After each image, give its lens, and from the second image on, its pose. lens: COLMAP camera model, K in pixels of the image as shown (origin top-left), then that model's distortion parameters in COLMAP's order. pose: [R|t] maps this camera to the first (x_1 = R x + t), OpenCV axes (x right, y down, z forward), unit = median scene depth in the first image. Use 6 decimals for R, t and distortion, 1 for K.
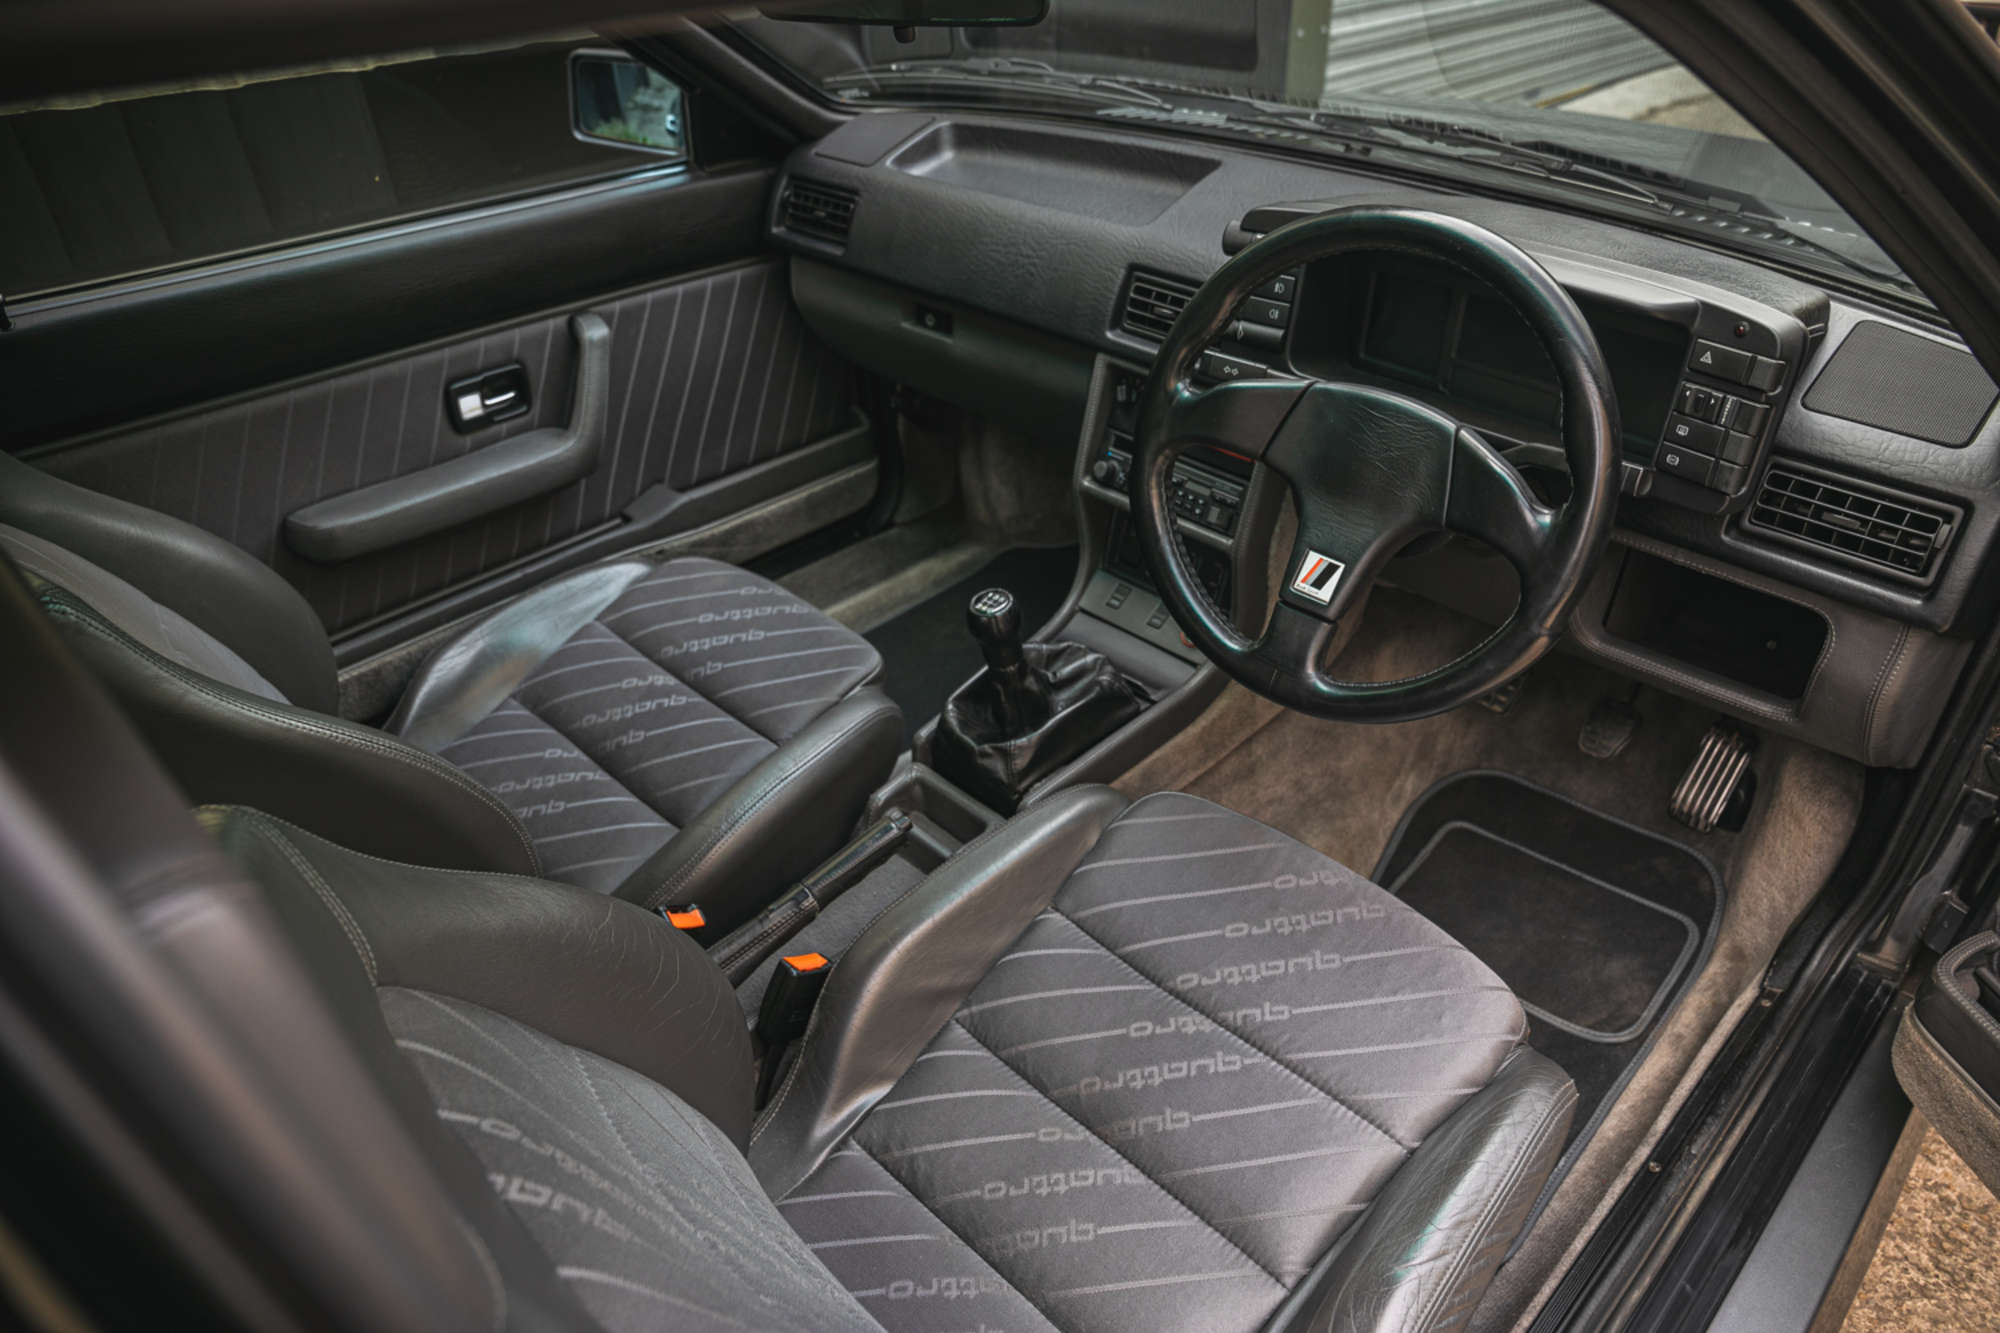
lens RADIAL K [[1392.4, 0, 1000.0], [0, 1392.4, 666.5], [0, 0, 1]] dist [-0.100953, 0.104225]
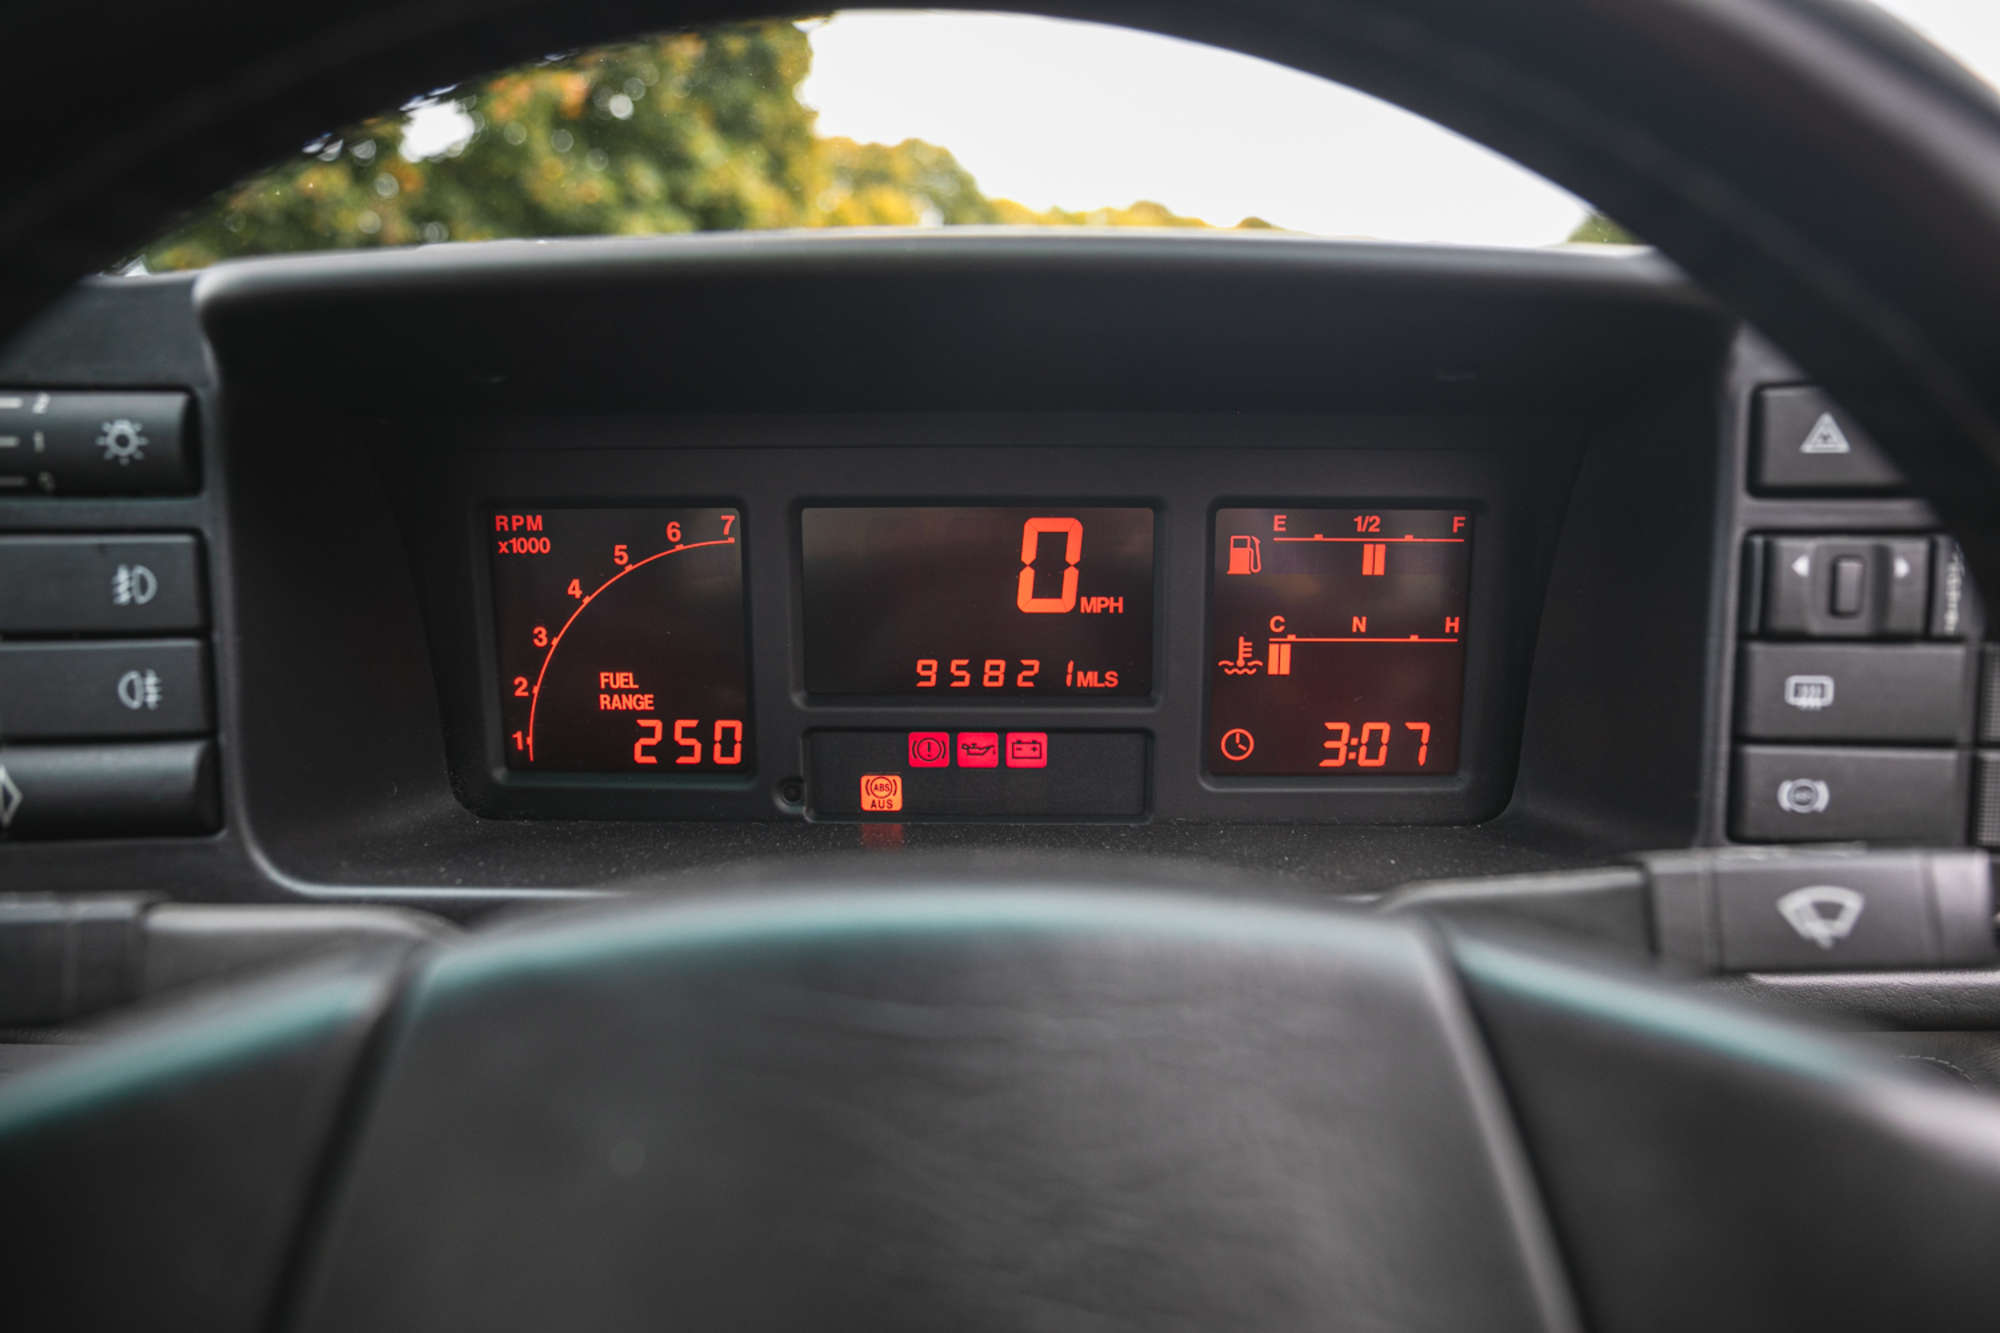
lens RADIAL K [[1392.4, 0, 1000.0], [0, 1392.4, 666.5], [0, 0, 1]] dist [-0.100953, 0.104225]
pose [[0.726762, -0.168160, 0.665987, 0.122198], [0.372625, 0.911023, -0.176599, -0.129359], [-0.577033, 0.376509, 0.724758, 0.598942]]
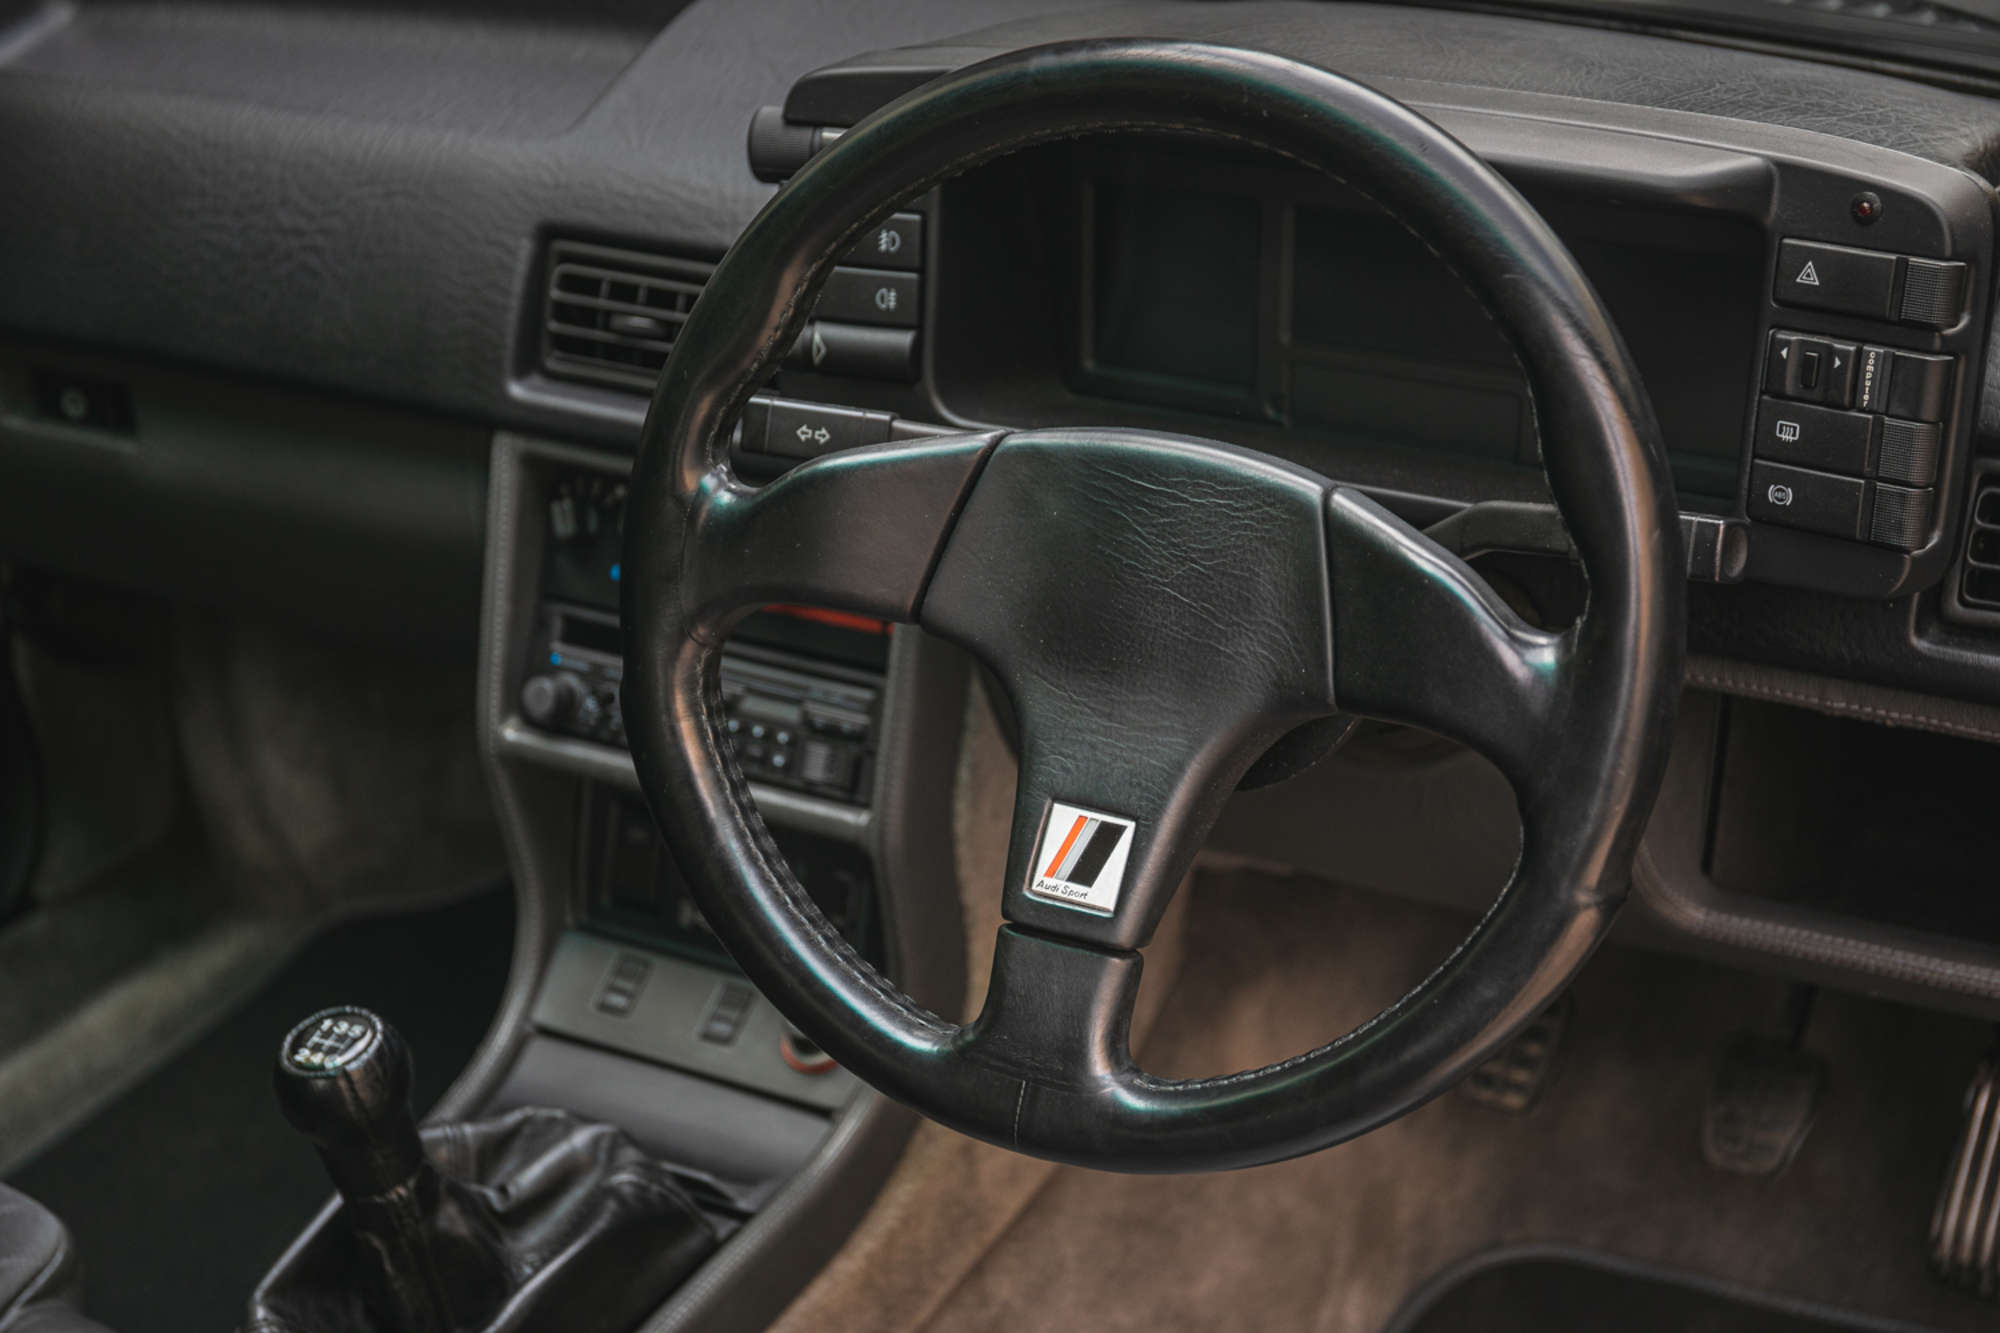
lens RADIAL K [[3325.4, 0, 1000.0], [0, 3325.4, 666.5], [0, 0, 1]] dist [0.127221, 0.078403]
pose [[0.966350, -0.133491, 0.219882, -0.016455], [0.164805, 0.977618, -0.130780, 0.007621], [-0.197502, 0.162617, 0.966721, -0.030165]]
